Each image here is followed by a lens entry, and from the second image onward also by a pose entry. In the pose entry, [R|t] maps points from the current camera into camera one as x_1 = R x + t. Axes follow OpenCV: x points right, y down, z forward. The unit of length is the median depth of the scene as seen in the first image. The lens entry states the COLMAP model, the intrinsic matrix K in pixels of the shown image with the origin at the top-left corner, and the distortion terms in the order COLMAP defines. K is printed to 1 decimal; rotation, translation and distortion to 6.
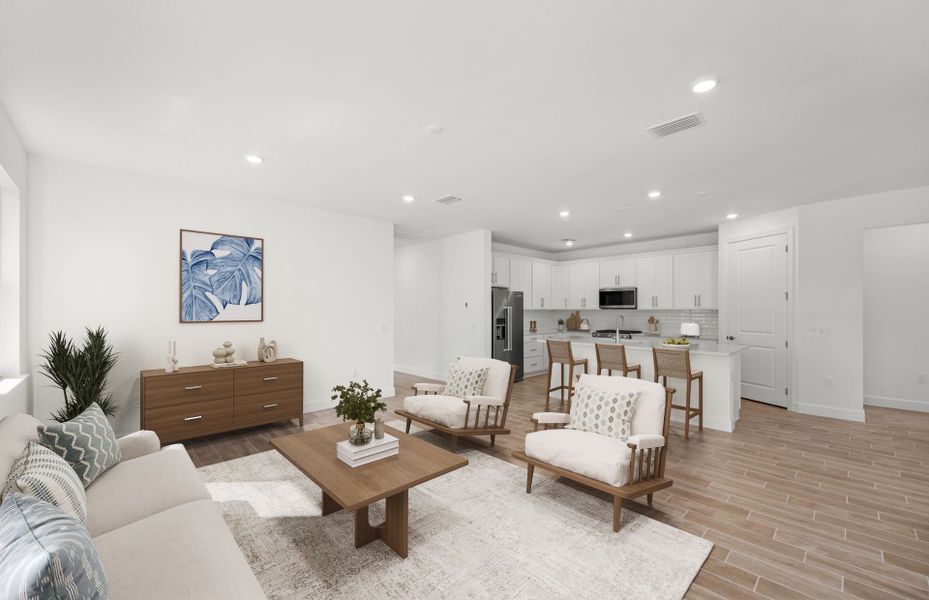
lens RADIAL K [[364.7, 0, 457.7], [0, 364.7, 307.5], [0, 0, 1]] dist [0.002461, -0.000959]
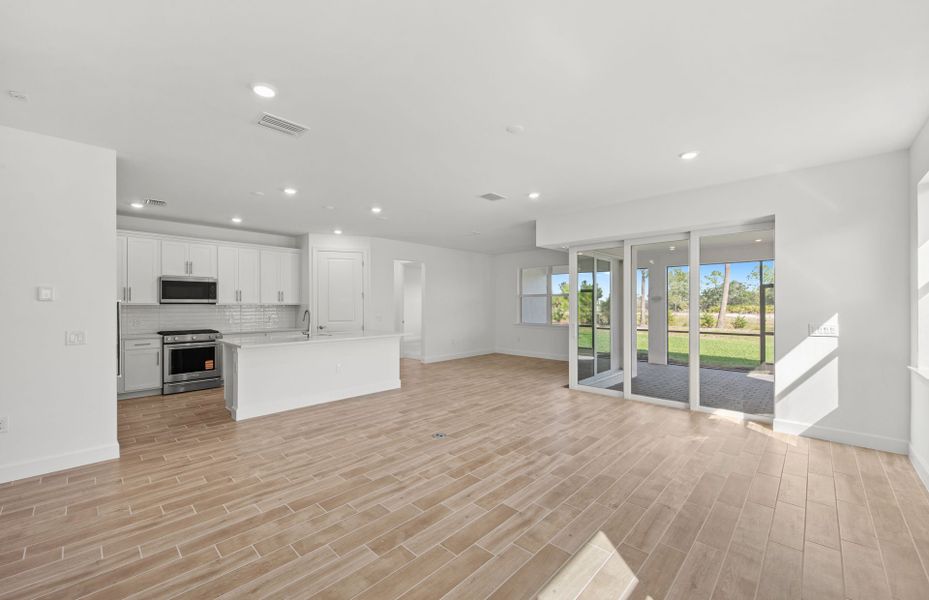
lens RADIAL K [[364.7, 0, 450.9], [0, 364.7, 300.9], [0, 0, 1]] dist [0.002461, -0.000959]
pose [[-0.026046, 0.010562, 0.999605, -0.417568], [-0.008823, 0.999903, -0.010795, 0.002313], [-0.999622, -0.009101, -0.025951, 0.492207]]
